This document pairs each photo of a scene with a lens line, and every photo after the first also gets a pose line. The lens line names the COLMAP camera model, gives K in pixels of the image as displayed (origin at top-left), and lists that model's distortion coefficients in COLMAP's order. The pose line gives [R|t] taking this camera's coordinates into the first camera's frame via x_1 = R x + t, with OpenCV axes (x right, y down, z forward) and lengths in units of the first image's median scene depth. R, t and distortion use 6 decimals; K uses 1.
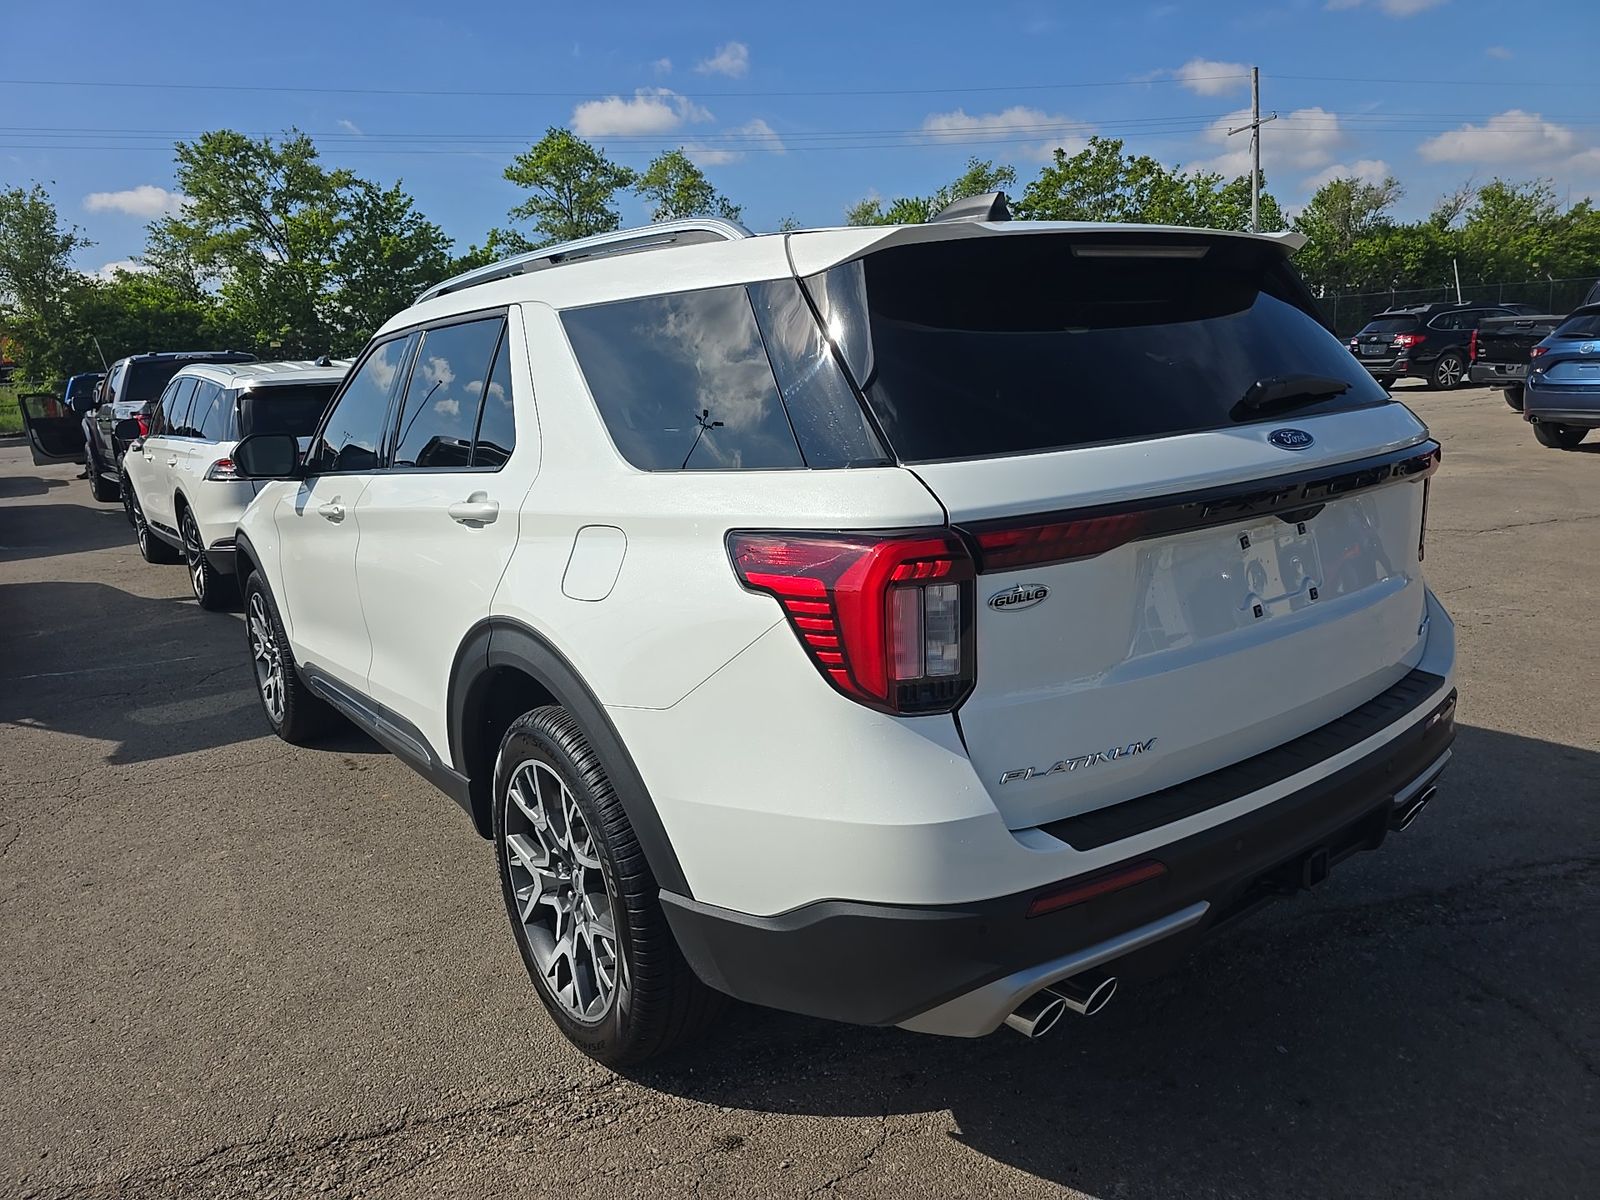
lens RADIAL K [[1077.5, 0, 808.0], [0, 1077.5, 595.9], [0, 0, 1]] dist [0.040826, -0.030895]
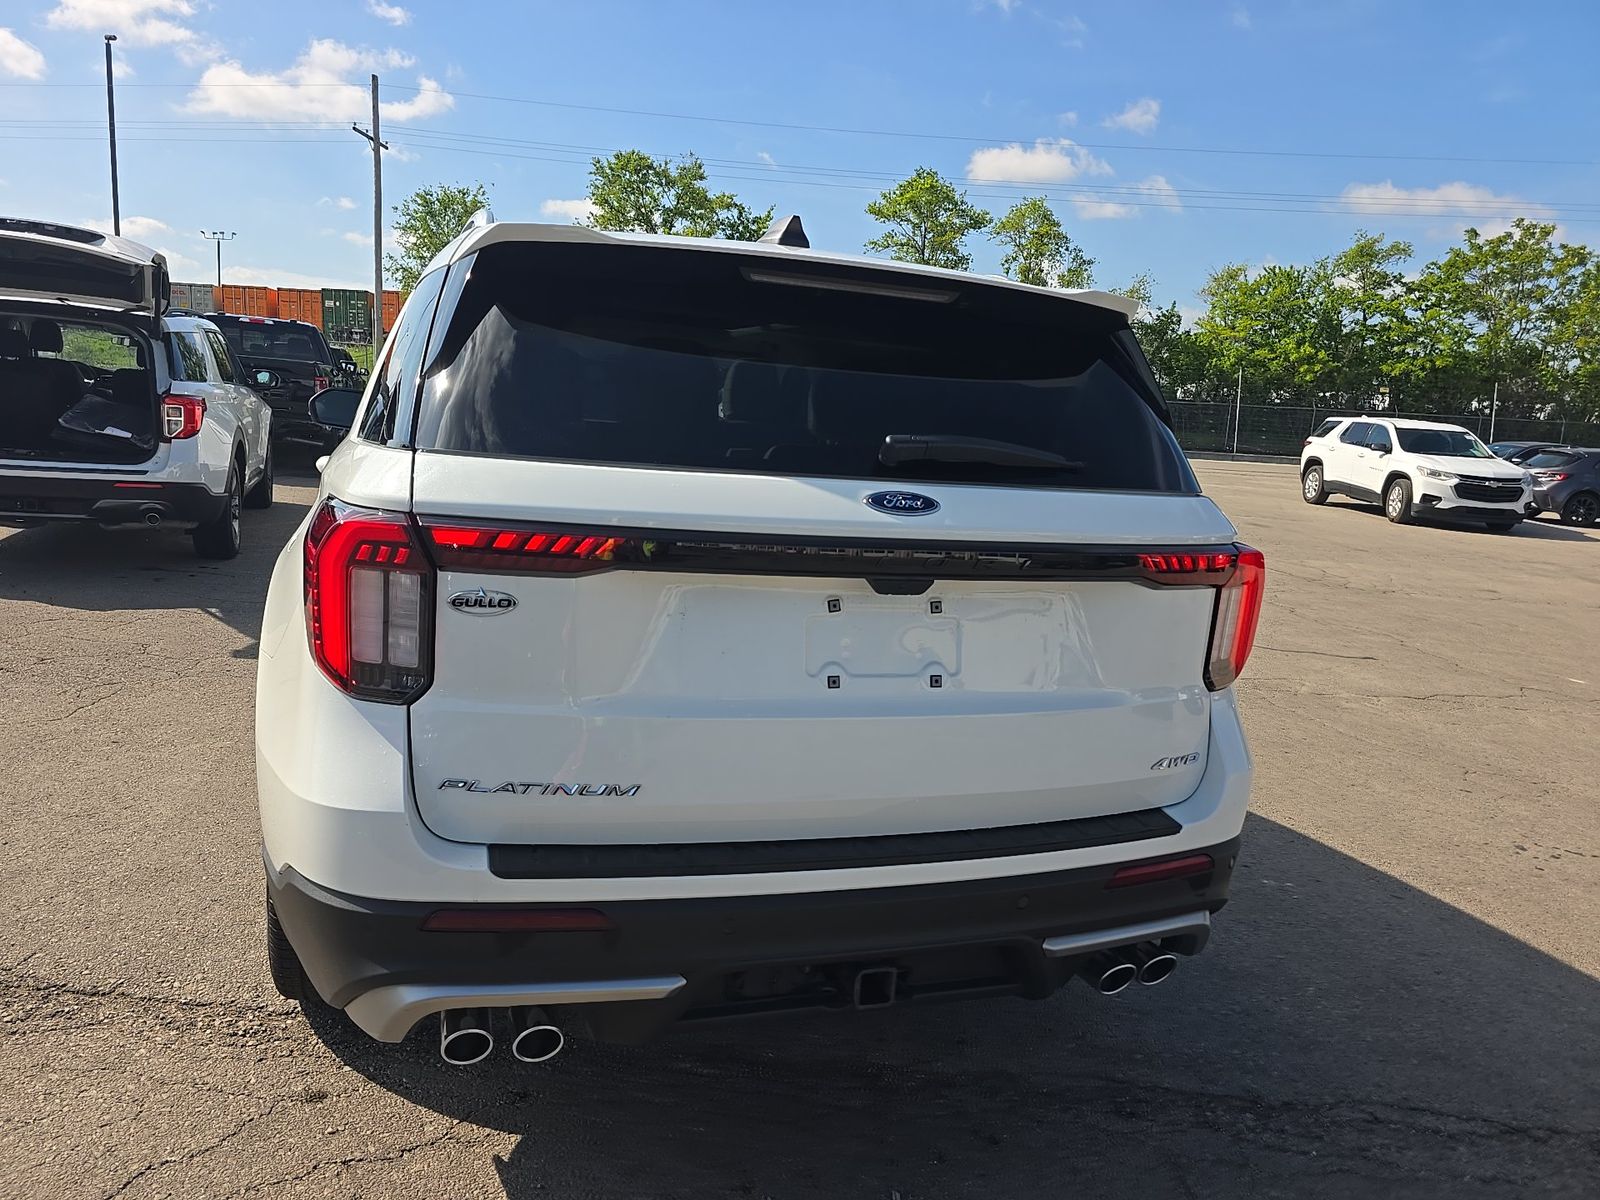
lens RADIAL K [[1077.5, 0, 808.0], [0, 1077.5, 595.9], [0, 0, 1]] dist [0.040826, -0.030895]
pose [[0.939793, 0.184018, -0.287969, 0.036007], [-0.194432, 0.980885, -0.007729, -0.002573], [0.281042, 0.063254, 0.957609, 0.007457]]
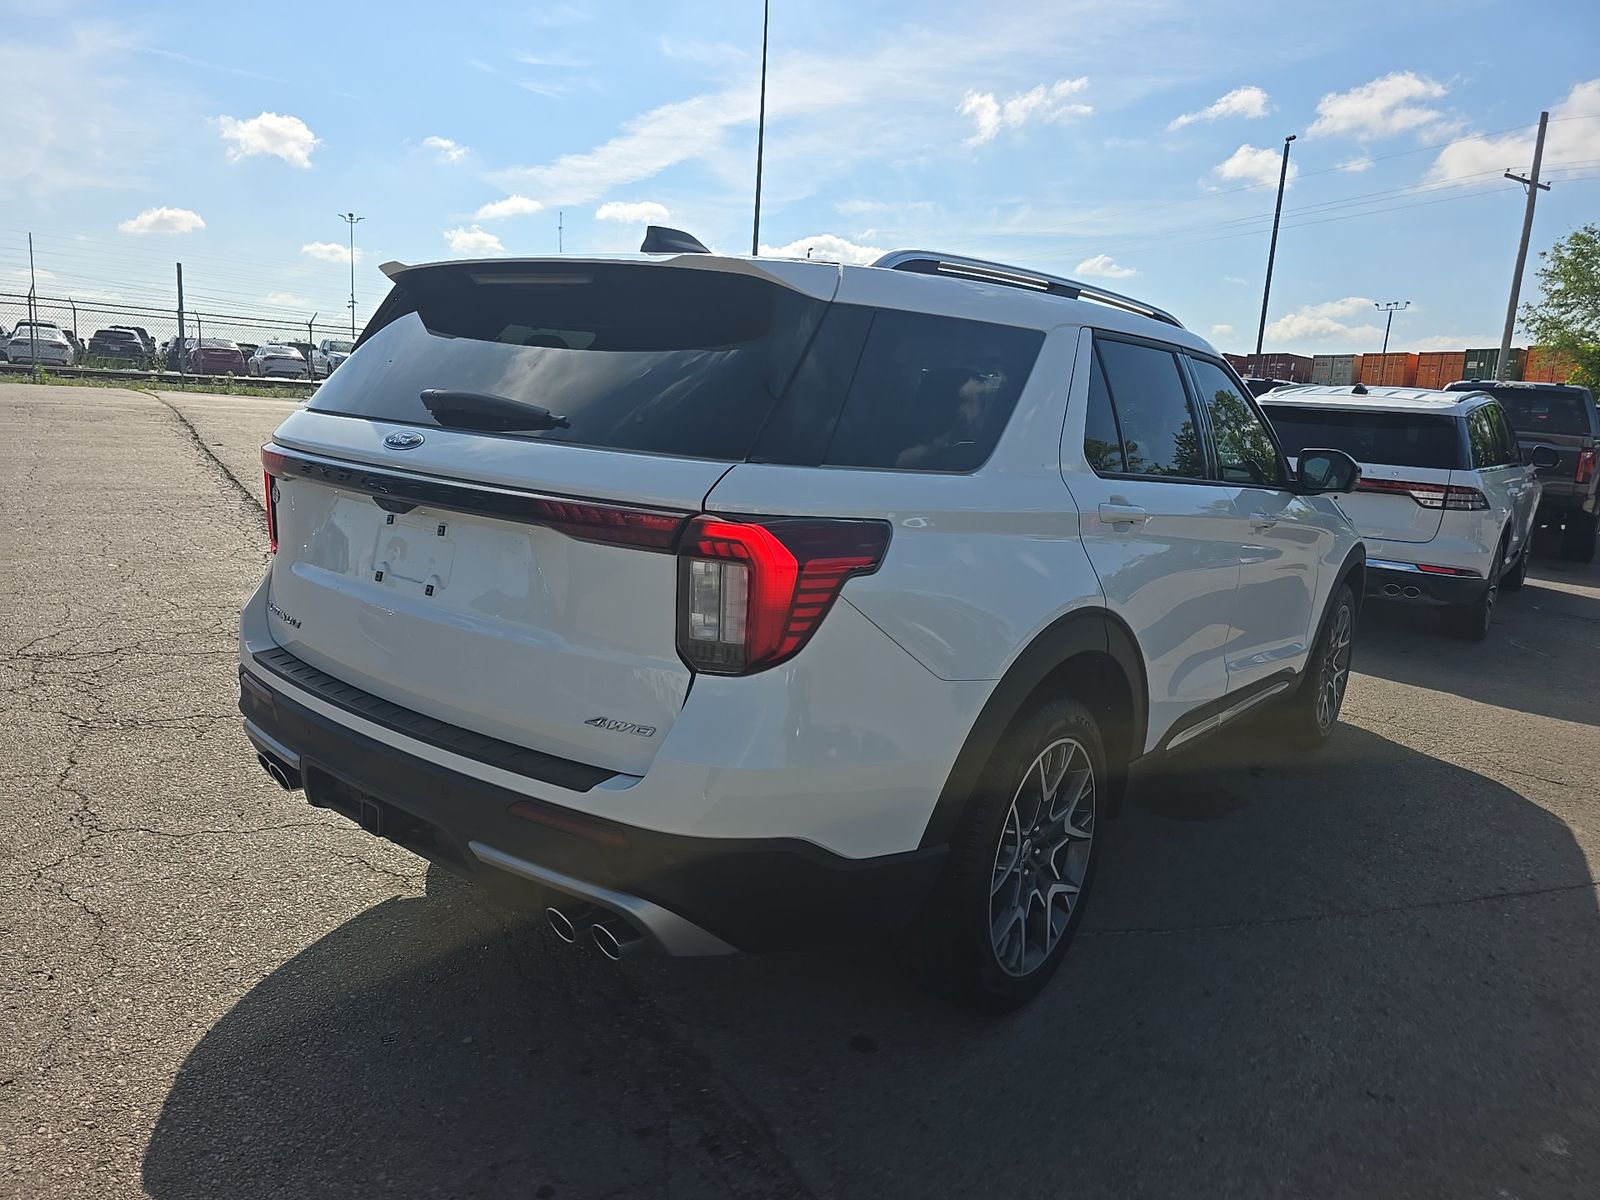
lens RADIAL K [[1077.5, 0, 808.0], [0, 1077.5, 595.9], [0, 0, 1]] dist [0.040826, -0.030895]
pose [[0.257163, 0.253638, -0.932489, 0.093224], [-0.275611, 0.944115, 0.180792, -0.017613], [0.926232, 0.210511, 0.312697, 0.060101]]
